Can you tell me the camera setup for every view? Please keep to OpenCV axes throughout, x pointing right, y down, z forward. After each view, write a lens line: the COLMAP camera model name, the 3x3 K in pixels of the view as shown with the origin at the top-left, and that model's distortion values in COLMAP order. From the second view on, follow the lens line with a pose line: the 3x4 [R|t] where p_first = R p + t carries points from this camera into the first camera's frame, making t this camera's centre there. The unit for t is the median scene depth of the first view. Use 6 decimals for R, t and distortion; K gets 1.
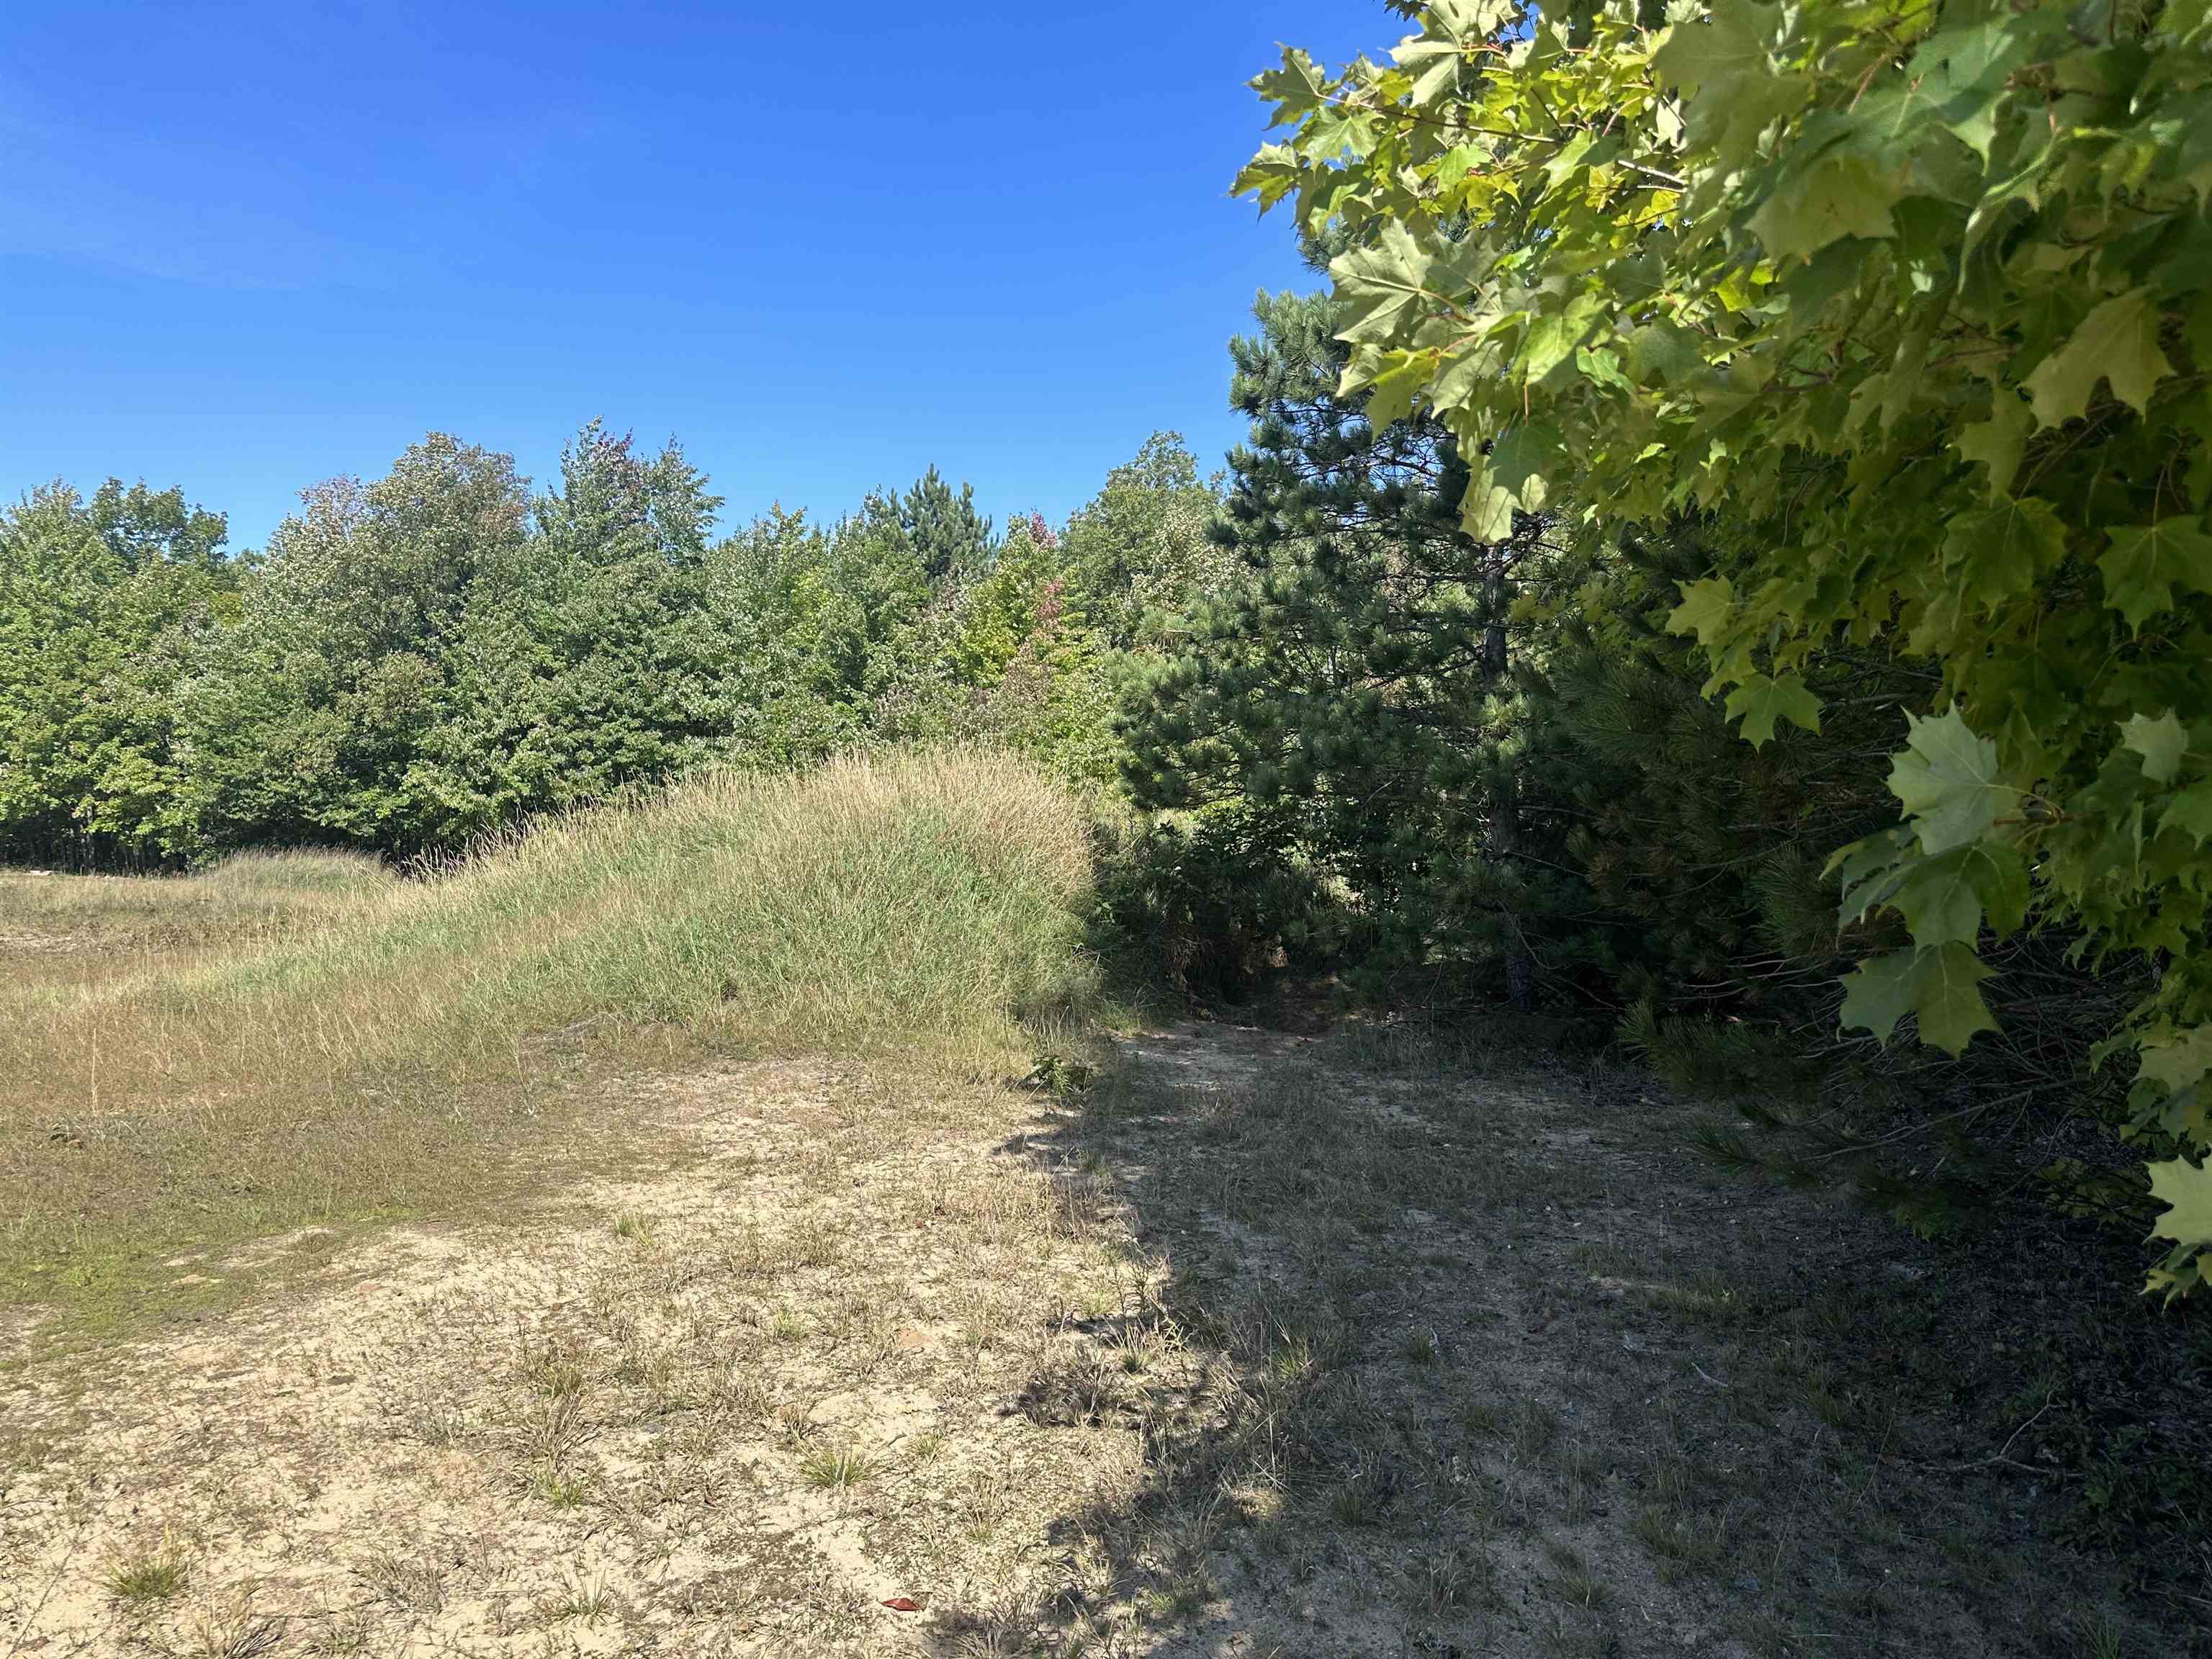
lens RADIAL K [[1555.2, 0, 1093.5], [0, 1555.2, 847.7], [0, 0, 1]] dist [0.061500, -0.070449]
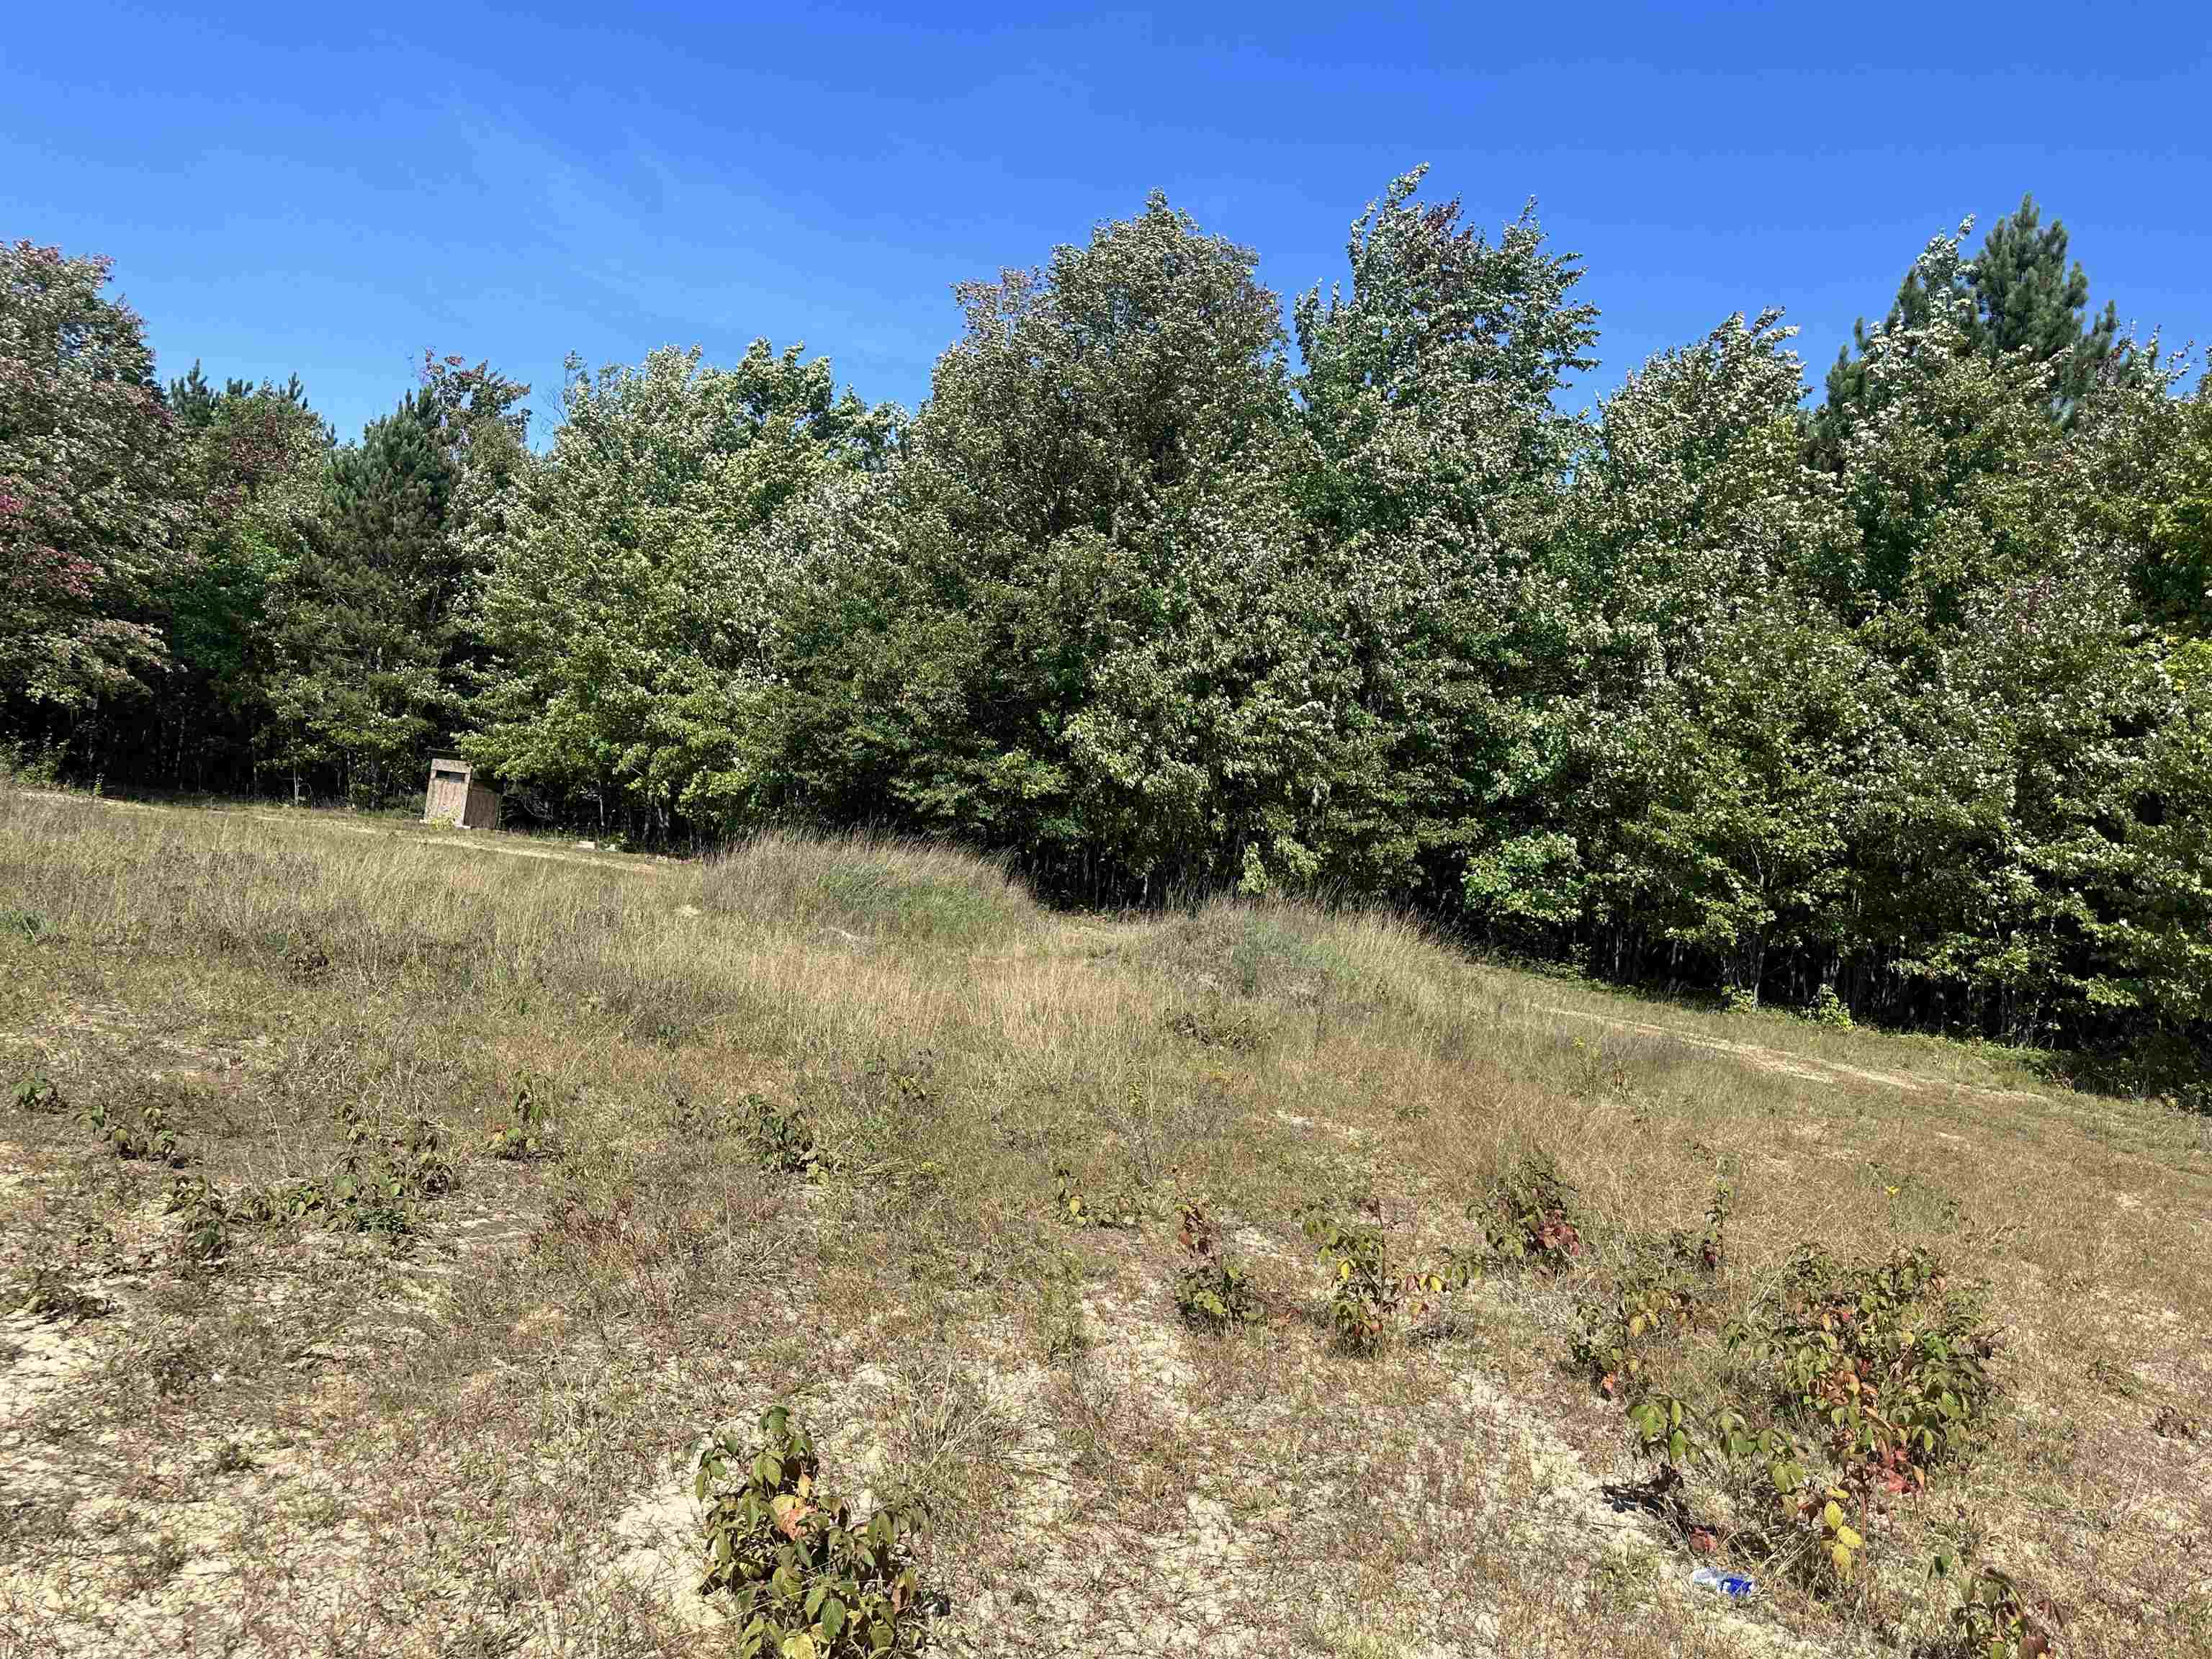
lens RADIAL K [[1555.2, 0, 1098.4], [0, 1555.2, 804.2], [0, 0, 1]] dist [0.061500, -0.070449]
pose [[0.930705, 0.077427, -0.357483, -0.215638], [-0.097732, 0.994446, -0.039059, 0.003677], [0.352473, 0.071290, 0.933102, 0.461240]]
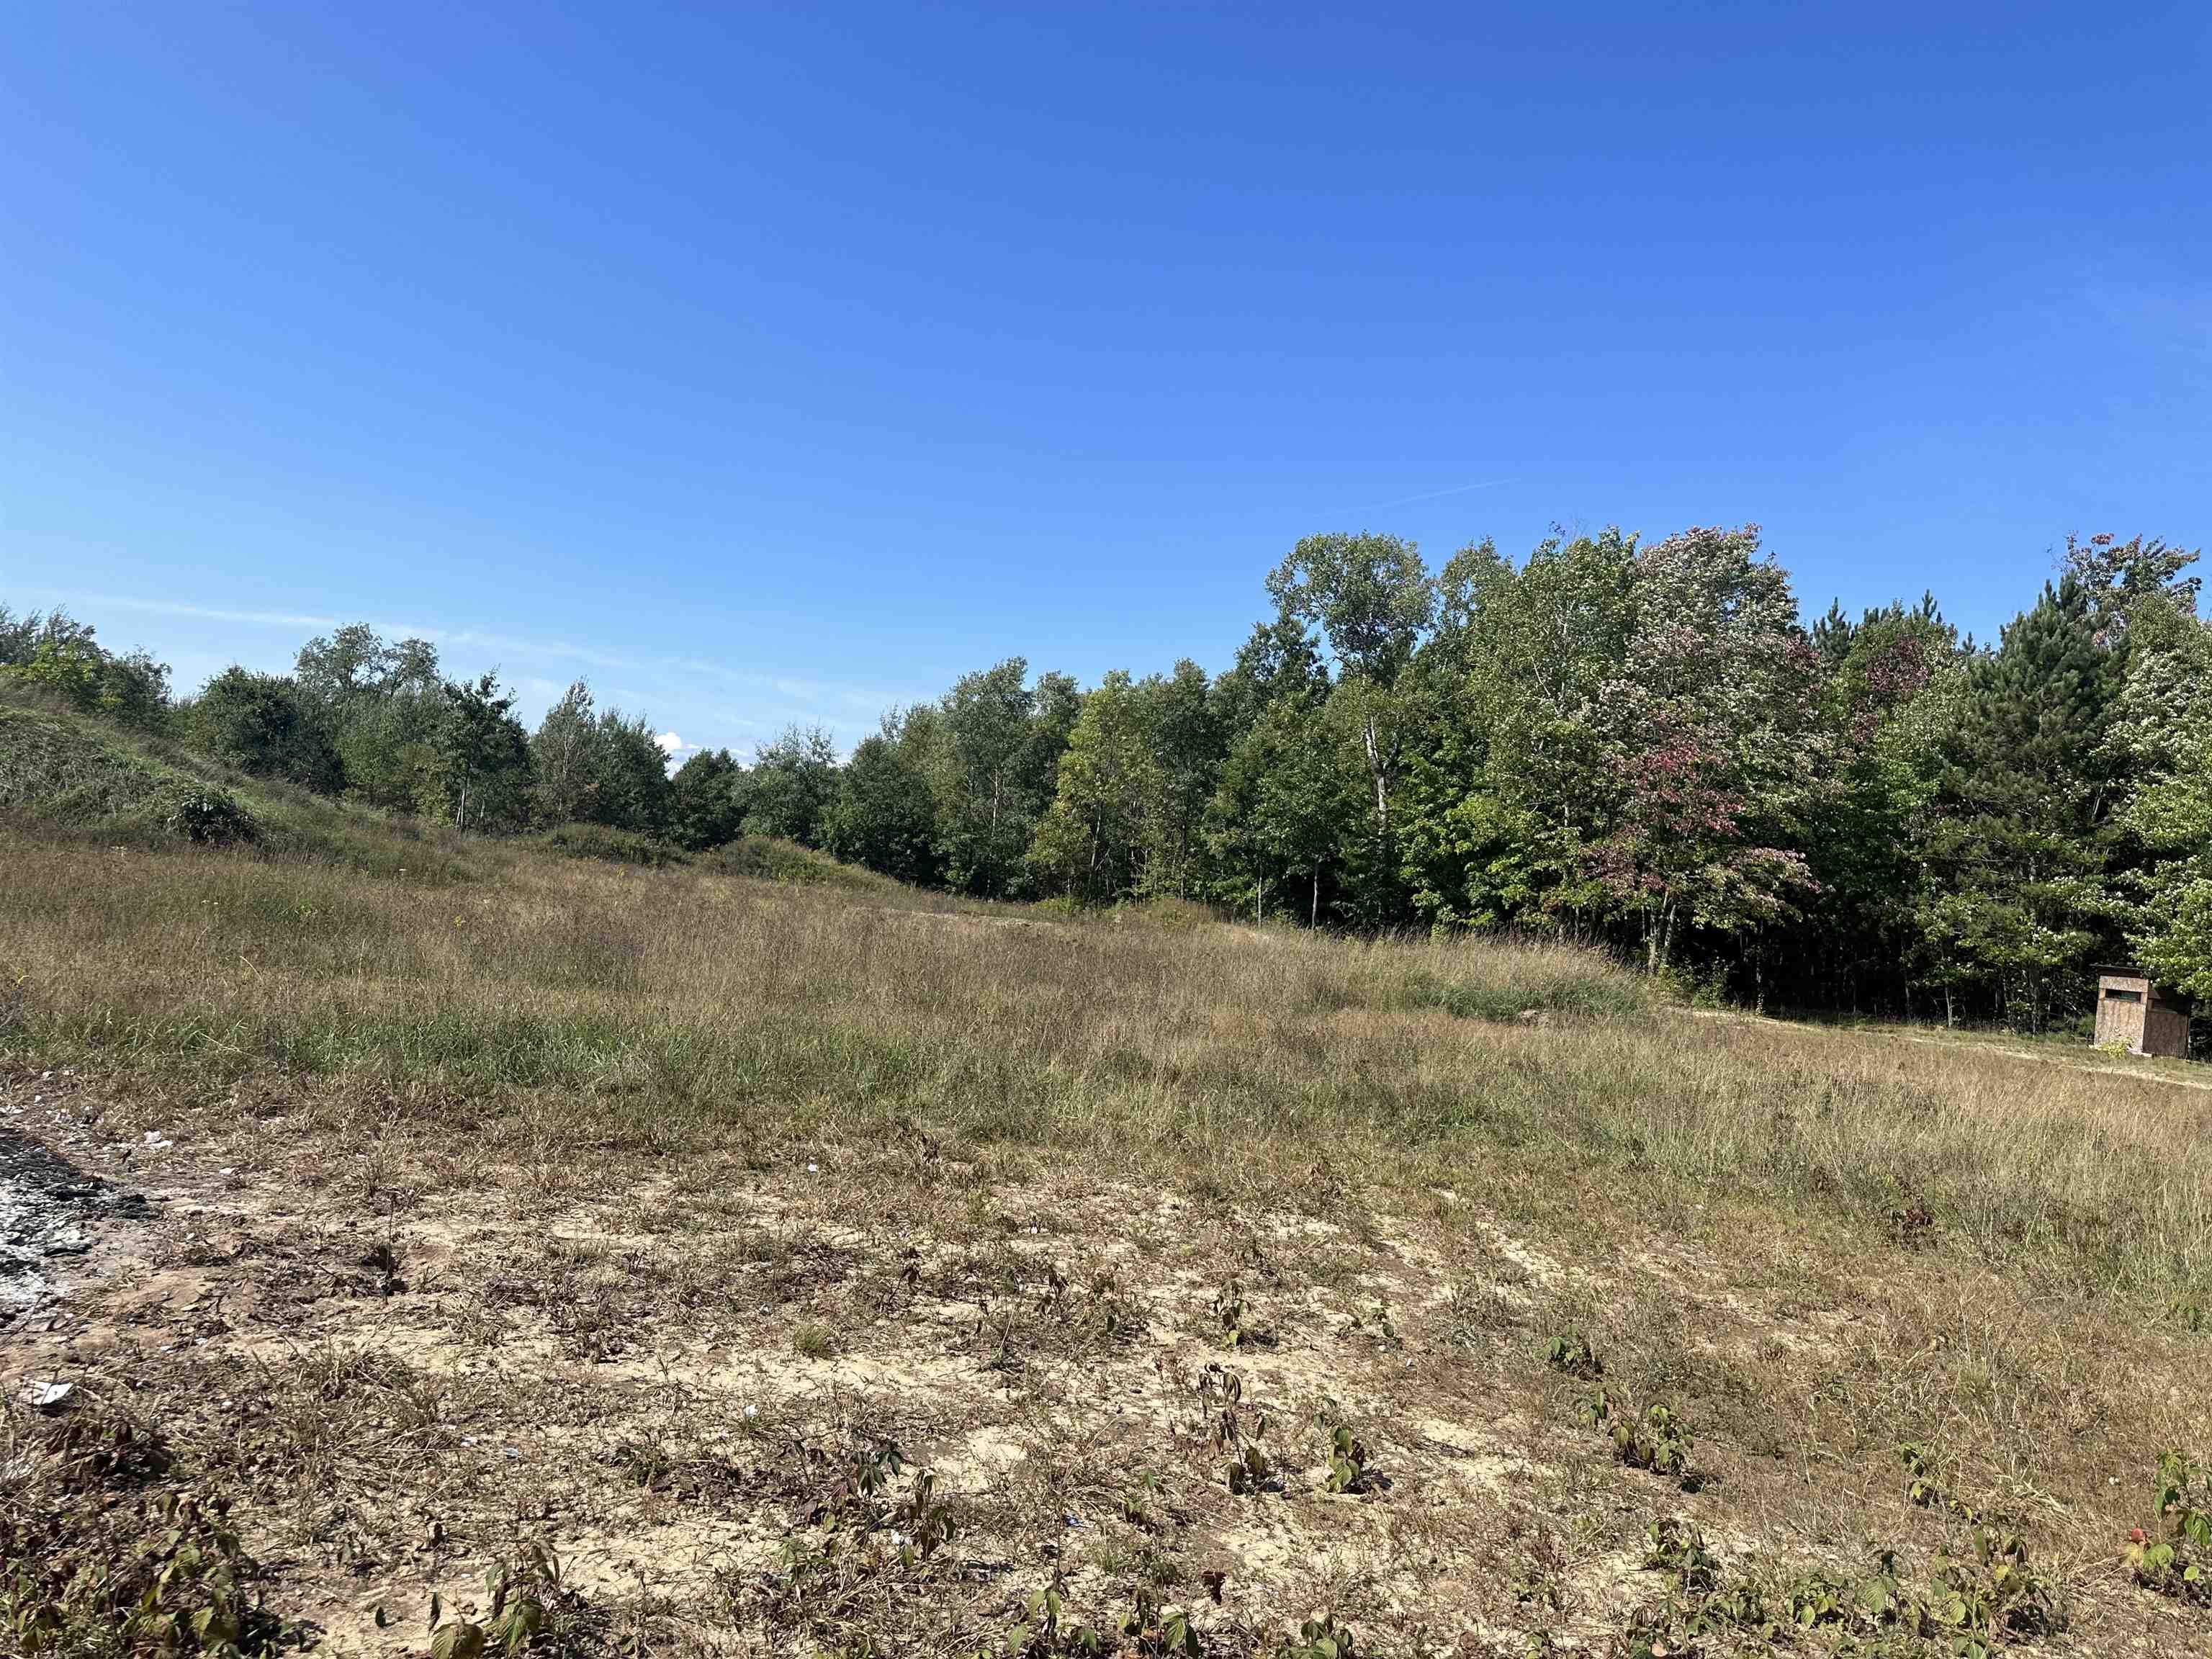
lens RADIAL K [[1555.2, 0, 1126.3], [0, 1555.2, 818.8], [0, 0, 1]] dist [0.061500, -0.070449]
pose [[0.242342, -0.041732, -0.969293, -0.232972], [-0.097957, 0.992917, -0.067240, 0.002965], [0.965233, 0.111244, 0.236537, 0.486182]]
